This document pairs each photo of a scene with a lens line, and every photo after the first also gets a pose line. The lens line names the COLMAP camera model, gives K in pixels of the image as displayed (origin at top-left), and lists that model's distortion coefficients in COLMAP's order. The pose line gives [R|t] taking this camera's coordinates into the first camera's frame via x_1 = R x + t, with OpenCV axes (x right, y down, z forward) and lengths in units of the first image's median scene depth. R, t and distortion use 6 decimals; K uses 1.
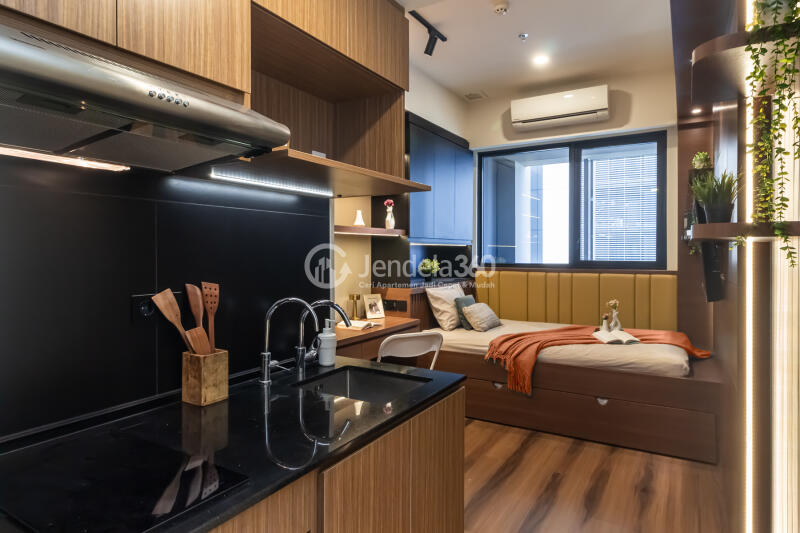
lens RADIAL K [[472.1, 0, 400.5], [0, 472.1, 252.9], [0, 0, 1]] dist [0.000029, 0.000008]
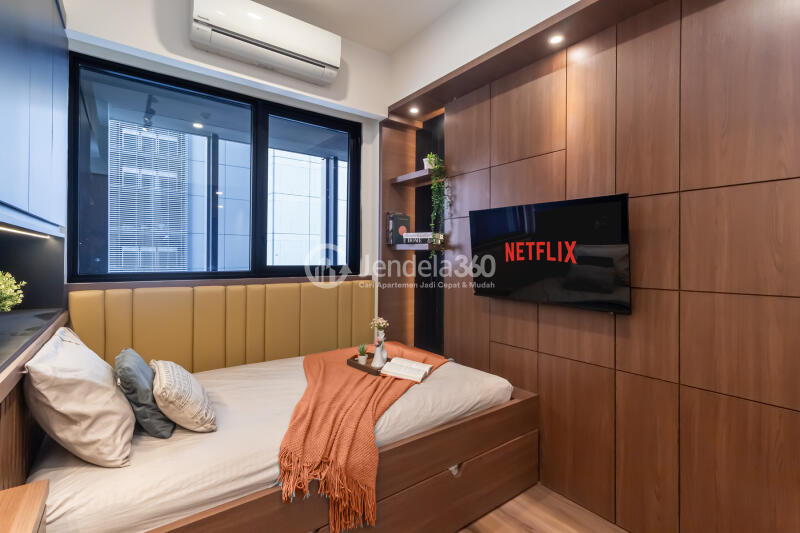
lens RADIAL K [[374.1, 0, 400.6], [0, 374.1, 256.8], [0, 0, 1]] dist [-0.000522, 0.000055]
pose [[0.373500, 0.006835, 0.927605, -0.085599], [-0.002208, 0.999977, -0.006479, 0.005354], [-0.927627, 0.000372, 0.373507, 0.670734]]
